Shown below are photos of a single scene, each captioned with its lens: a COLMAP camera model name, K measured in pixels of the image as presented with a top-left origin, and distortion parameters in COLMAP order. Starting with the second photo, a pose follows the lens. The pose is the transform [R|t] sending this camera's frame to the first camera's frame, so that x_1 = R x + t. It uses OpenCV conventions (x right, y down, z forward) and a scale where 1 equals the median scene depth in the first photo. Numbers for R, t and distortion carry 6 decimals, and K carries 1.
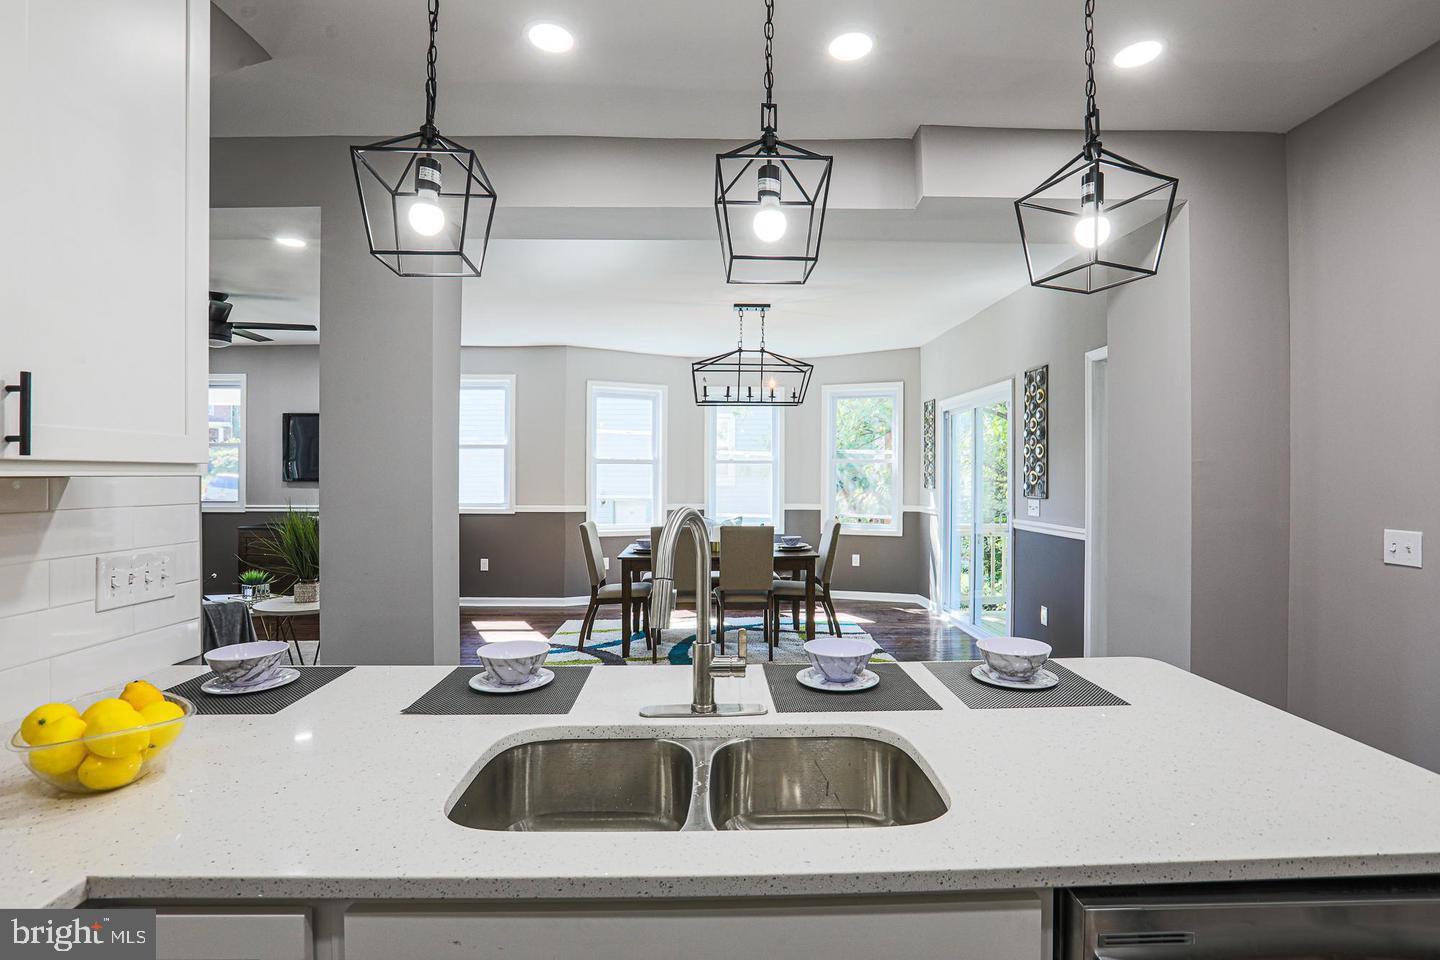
lens RADIAL K [[678.5, 0, 715.6], [0, 678.5, 474.9], [0, 0, 1]] dist [-0.033681, 0.003504]
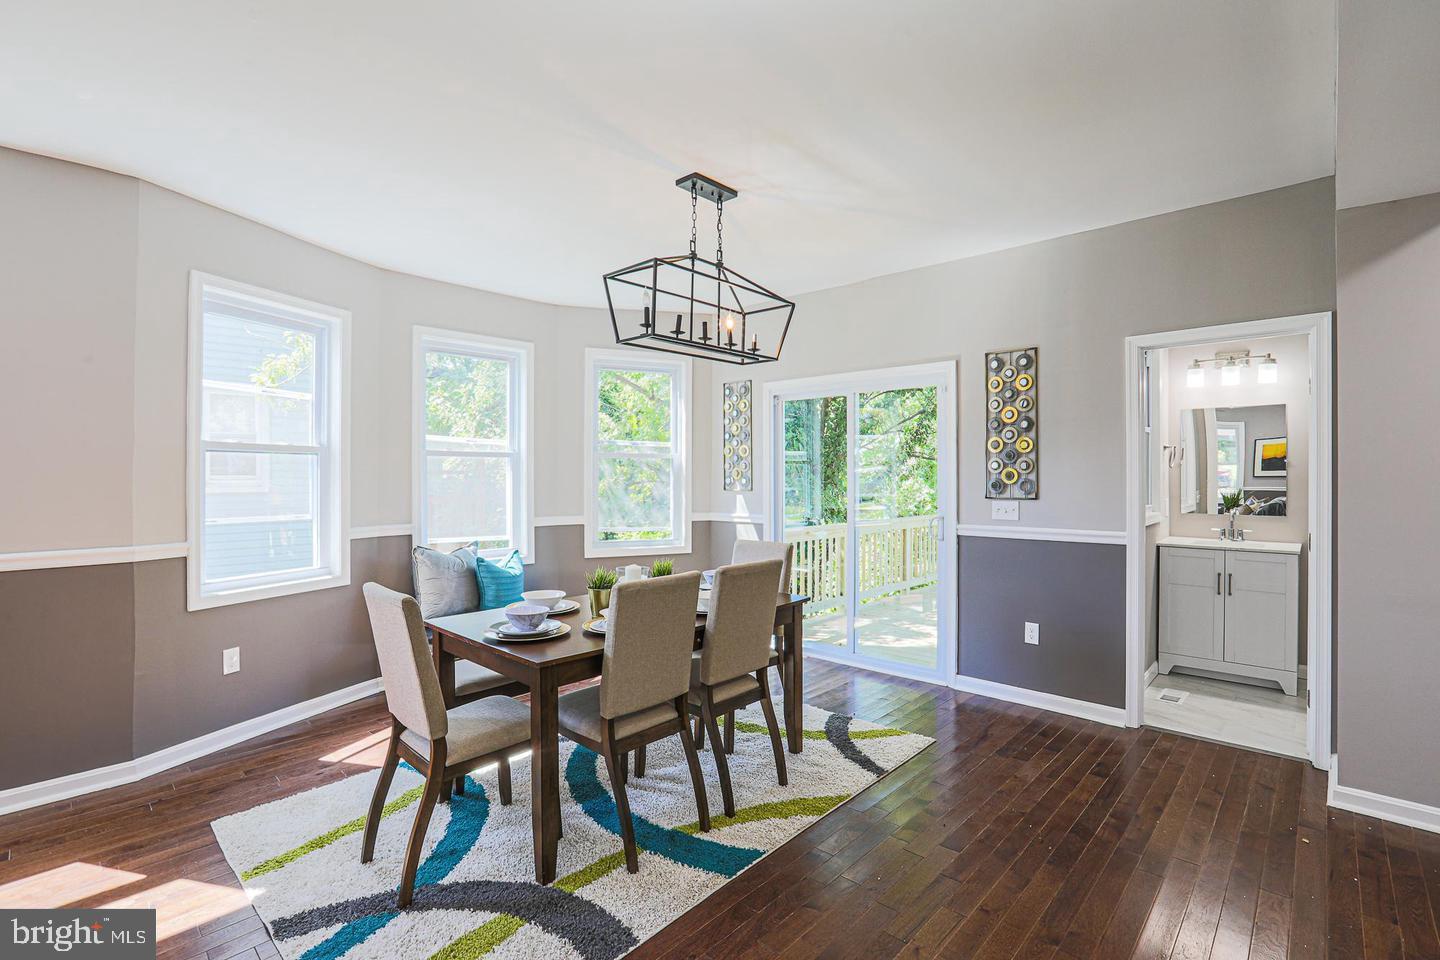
lens RADIAL K [[678.5, 0, 725.1], [0, 678.5, 473.5], [0, 0, 1]] dist [-0.033681, 0.003504]
pose [[0.691825, -0.001154, 0.722065, -0.359034], [0.004491, 0.999986, -0.002704, 0.001603], [-0.722052, 0.005114, 0.691820, 0.584288]]
